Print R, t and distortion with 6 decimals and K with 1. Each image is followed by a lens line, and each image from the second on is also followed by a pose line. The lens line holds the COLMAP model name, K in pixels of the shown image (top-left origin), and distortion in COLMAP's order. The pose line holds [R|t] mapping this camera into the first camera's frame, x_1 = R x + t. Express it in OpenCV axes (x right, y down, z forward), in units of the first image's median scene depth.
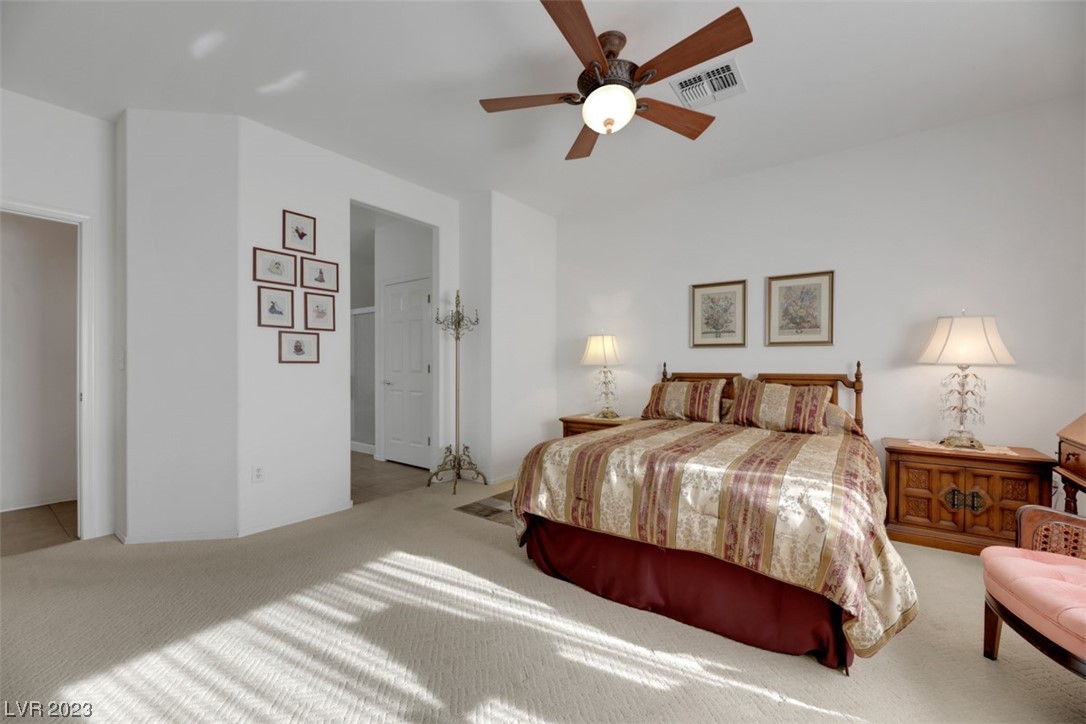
lens RADIAL K [[438.5, 0, 537.2], [0, 438.5, 360.3], [0, 0, 1]] dist [-0.001238, -0.000576]
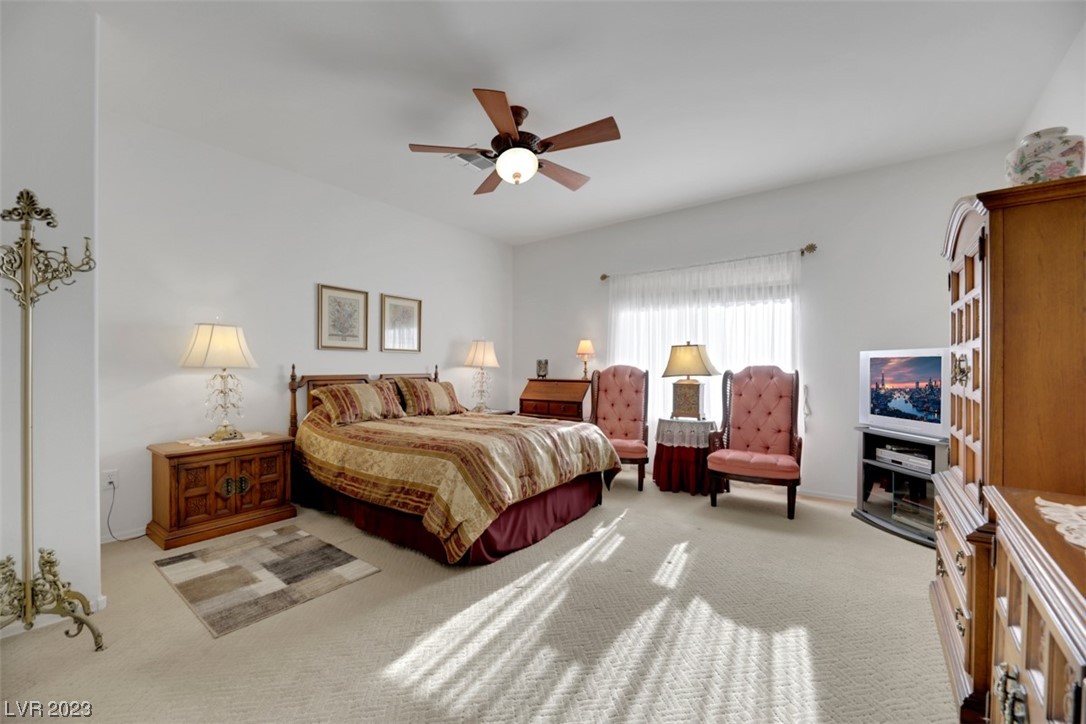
lens RADIAL K [[444.6, 0, 543.0], [0, 444.6, 362.0], [0, 0, 1]] dist [-0.001194, -0.000429]
pose [[-0.007436, 0.013507, 0.999881, -1.099444], [-0.010039, 0.999857, -0.013582, 0.013505], [-0.999922, -0.010139, -0.007299, 0.918484]]
